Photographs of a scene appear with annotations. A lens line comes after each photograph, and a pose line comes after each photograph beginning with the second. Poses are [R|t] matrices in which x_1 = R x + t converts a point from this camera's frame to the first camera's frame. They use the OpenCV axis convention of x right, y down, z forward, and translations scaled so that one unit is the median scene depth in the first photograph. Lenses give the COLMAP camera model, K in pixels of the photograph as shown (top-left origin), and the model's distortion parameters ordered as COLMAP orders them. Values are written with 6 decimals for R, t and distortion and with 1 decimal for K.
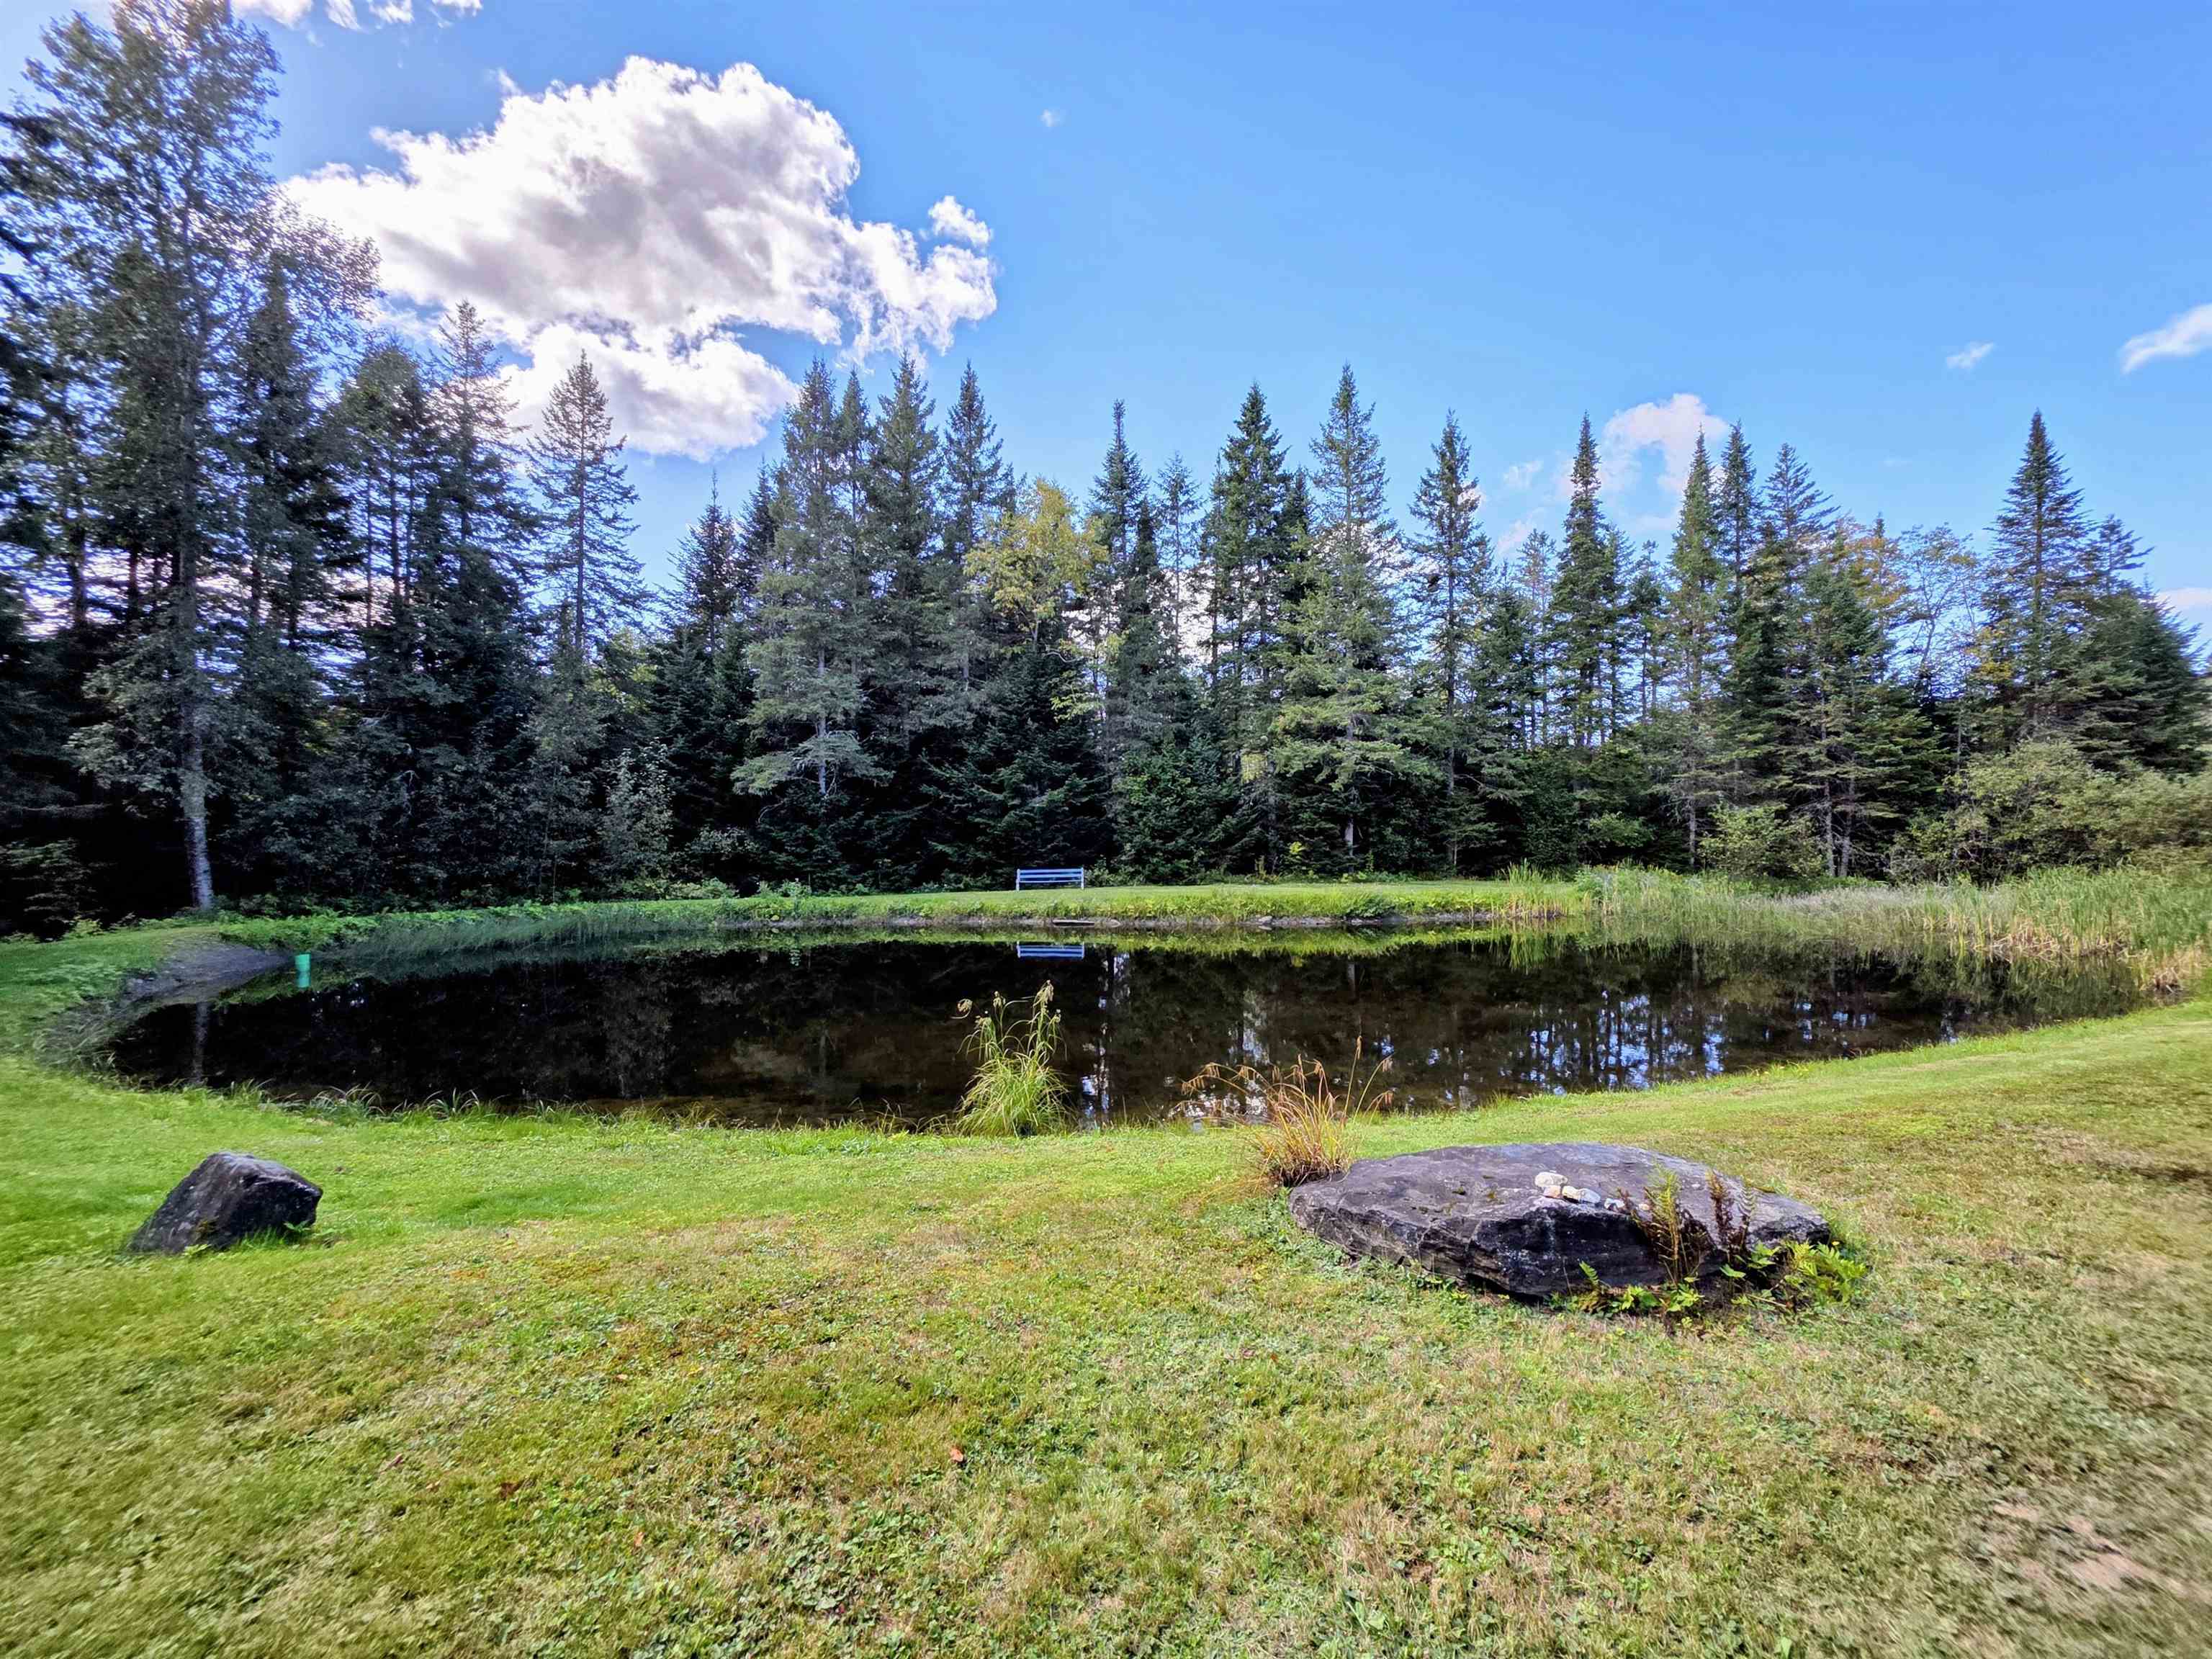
lens RADIAL K [[902.2, 0, 1098.1], [0, 902.2, 831.4], [0, 0, 1]] dist [0.000601, 0.001141]
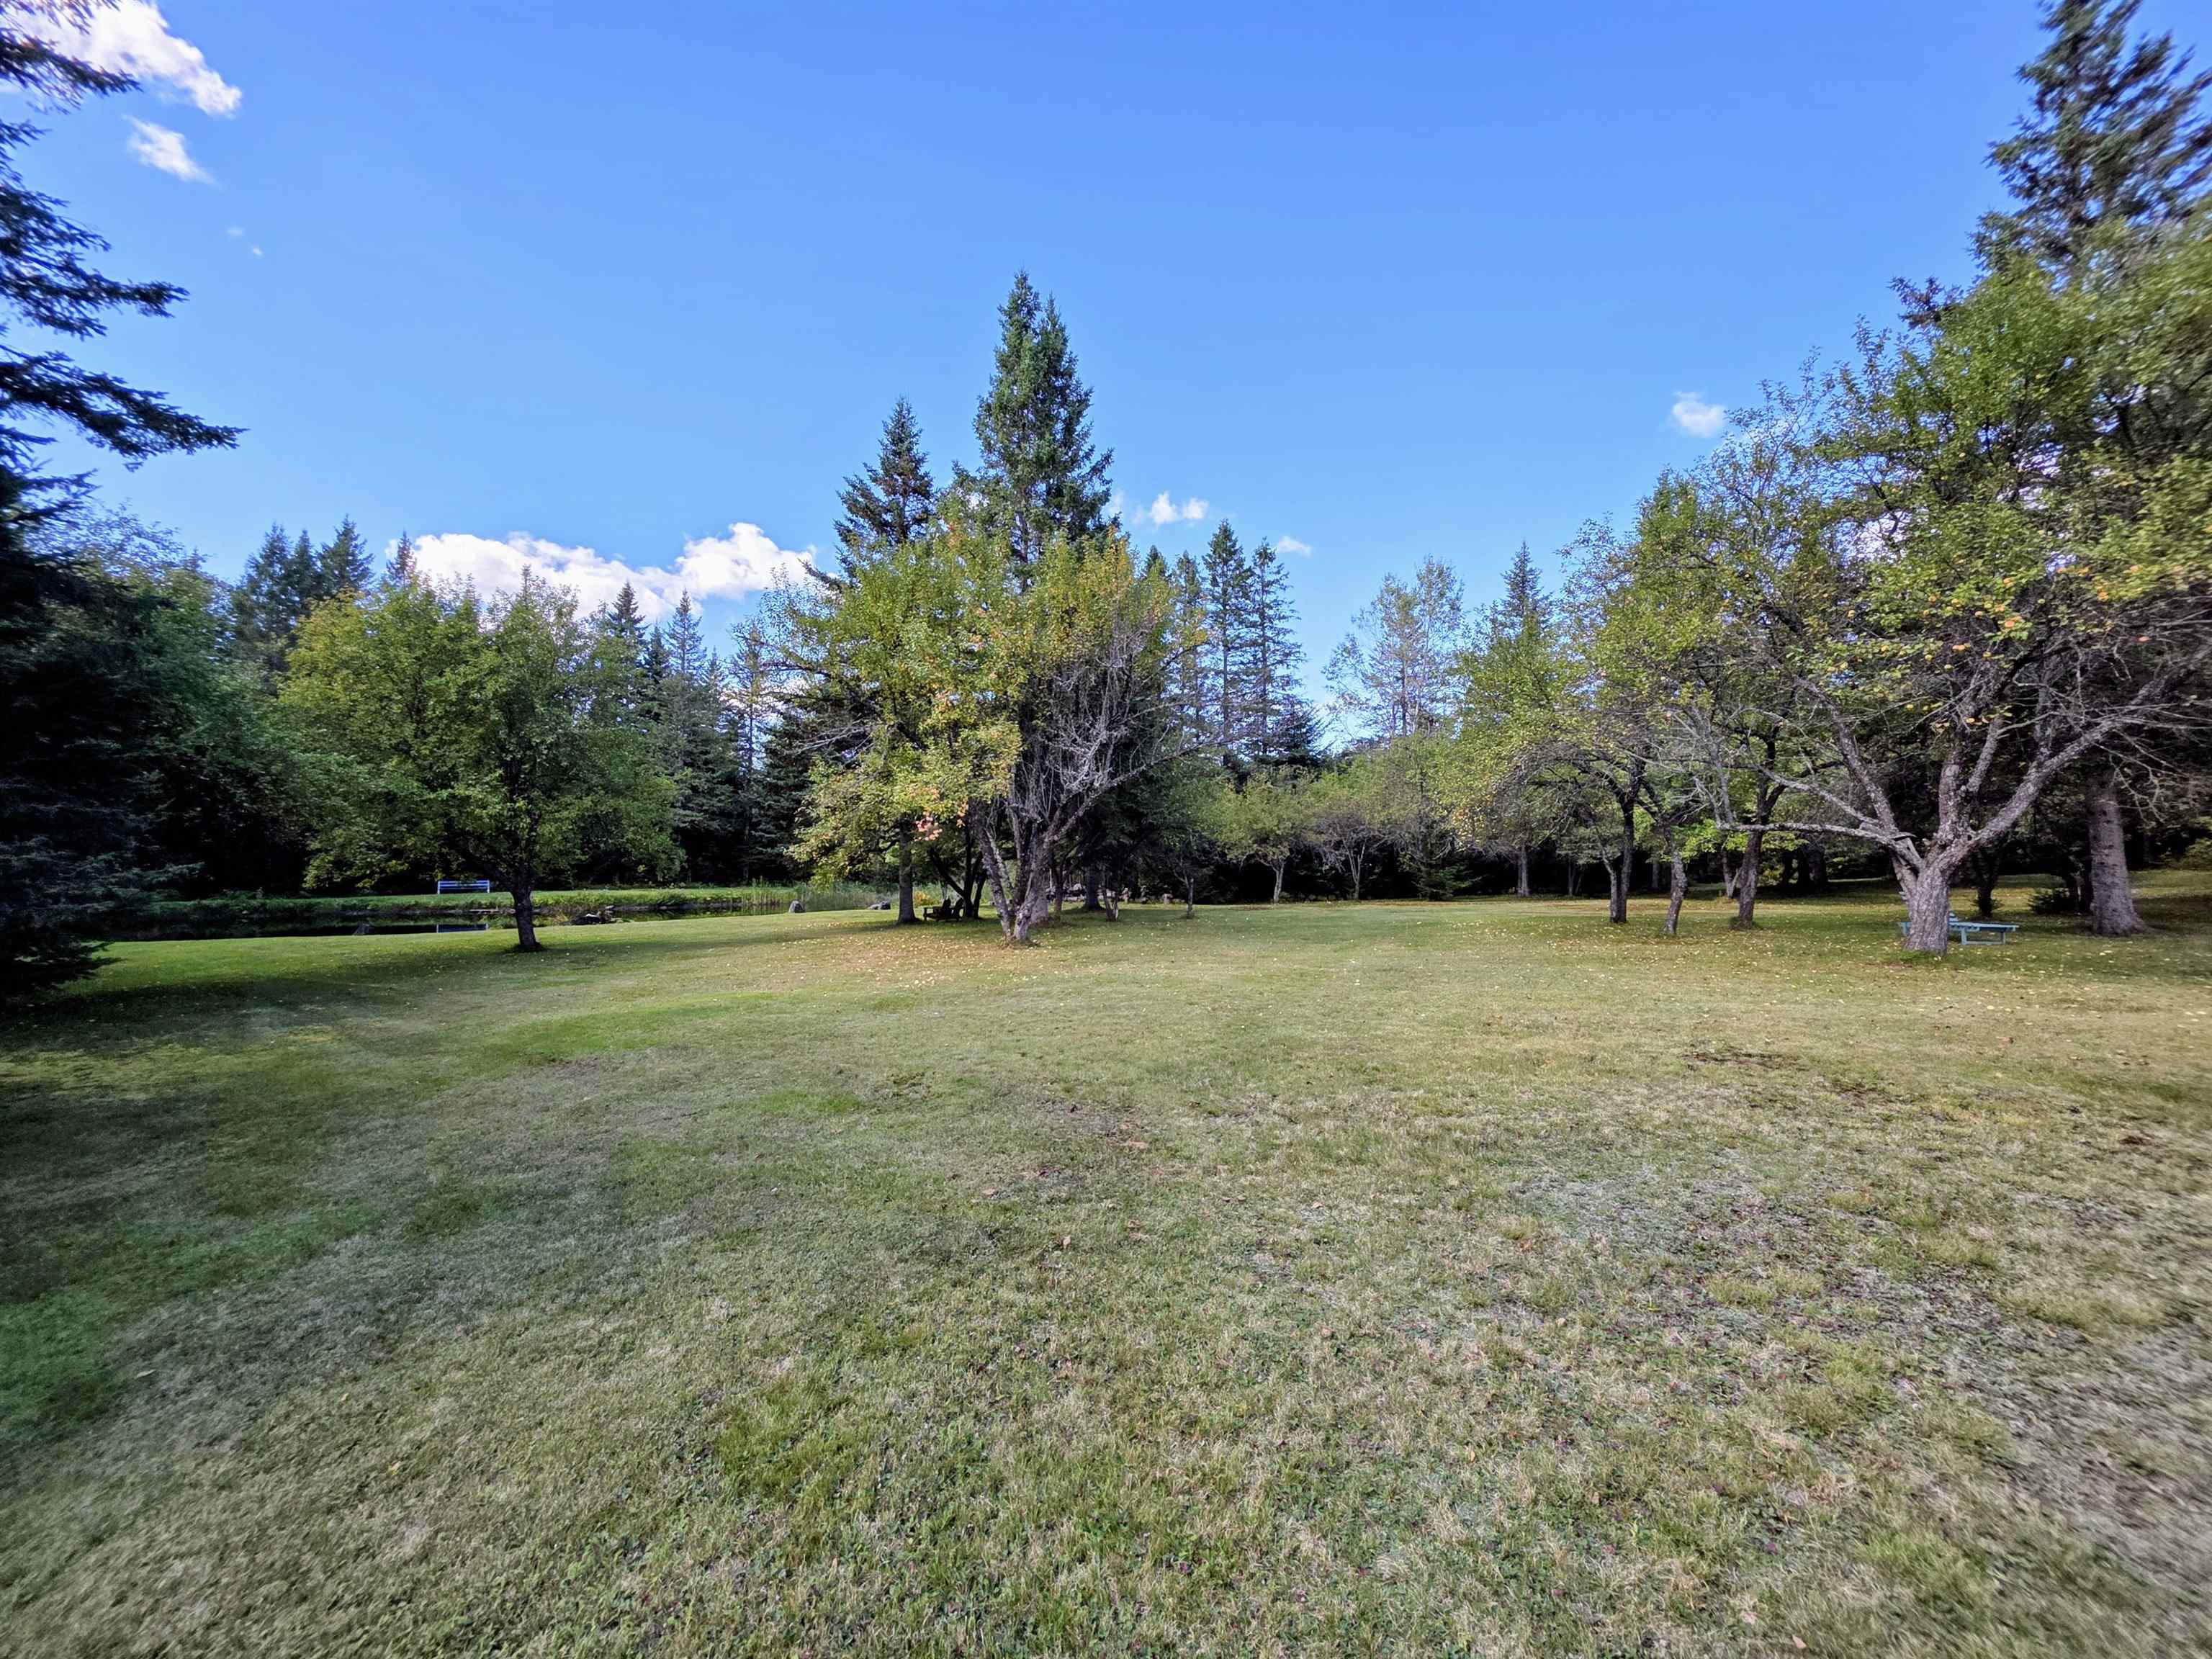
lens RADIAL K [[902.2, 0, 1106.5], [0, 902.2, 825.9], [0, 0, 1]] dist [0.000601, 0.001141]
pose [[0.820099, 0.035518, 0.571119, -0.037513], [-0.023728, 0.999324, -0.028076, -0.035899], [-0.571730, 0.009474, 0.820387, -0.932065]]
